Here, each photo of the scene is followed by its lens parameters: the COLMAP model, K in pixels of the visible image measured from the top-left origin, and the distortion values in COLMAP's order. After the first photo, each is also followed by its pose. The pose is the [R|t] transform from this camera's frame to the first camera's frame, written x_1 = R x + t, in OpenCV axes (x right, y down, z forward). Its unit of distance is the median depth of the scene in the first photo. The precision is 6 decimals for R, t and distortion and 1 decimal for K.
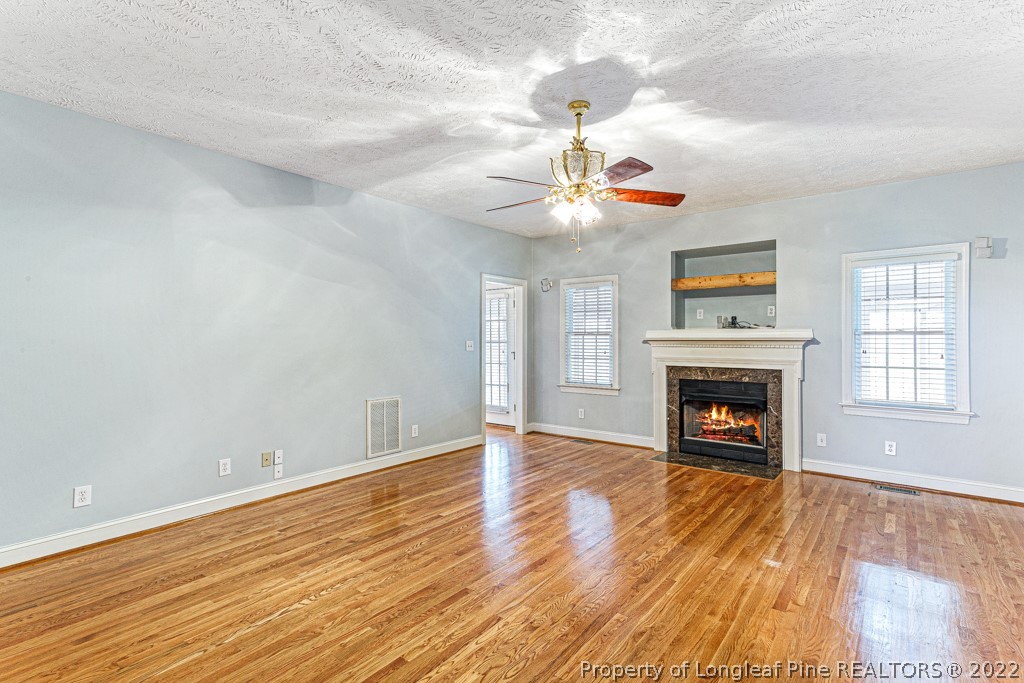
lens RADIAL K [[495.2, 0, 518.8], [0, 495.2, 332.2], [0, 0, 1]] dist [0.016842, 0.005096]
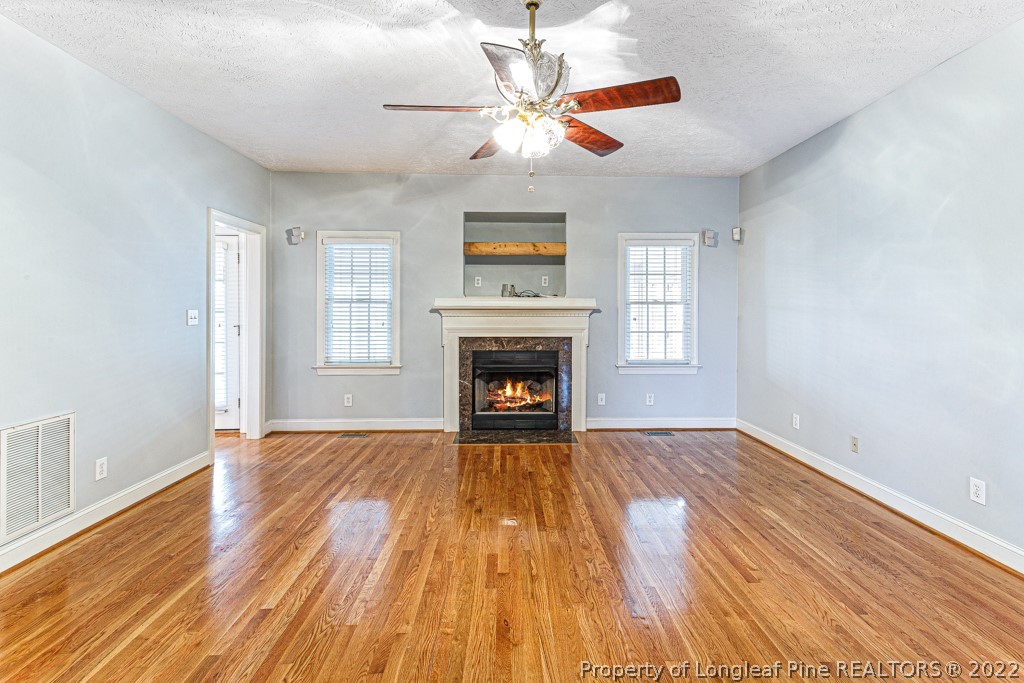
lens RADIAL K [[495.2, 0, 528.0], [0, 495.2, 307.3], [0, 0, 1]] dist [0.016842, 0.005096]
pose [[0.765157, 0.002777, 0.643837, -0.215402], [-0.010821, 0.999905, 0.008547, 0.004214], [-0.643752, -0.013507, 0.765115, 0.253823]]
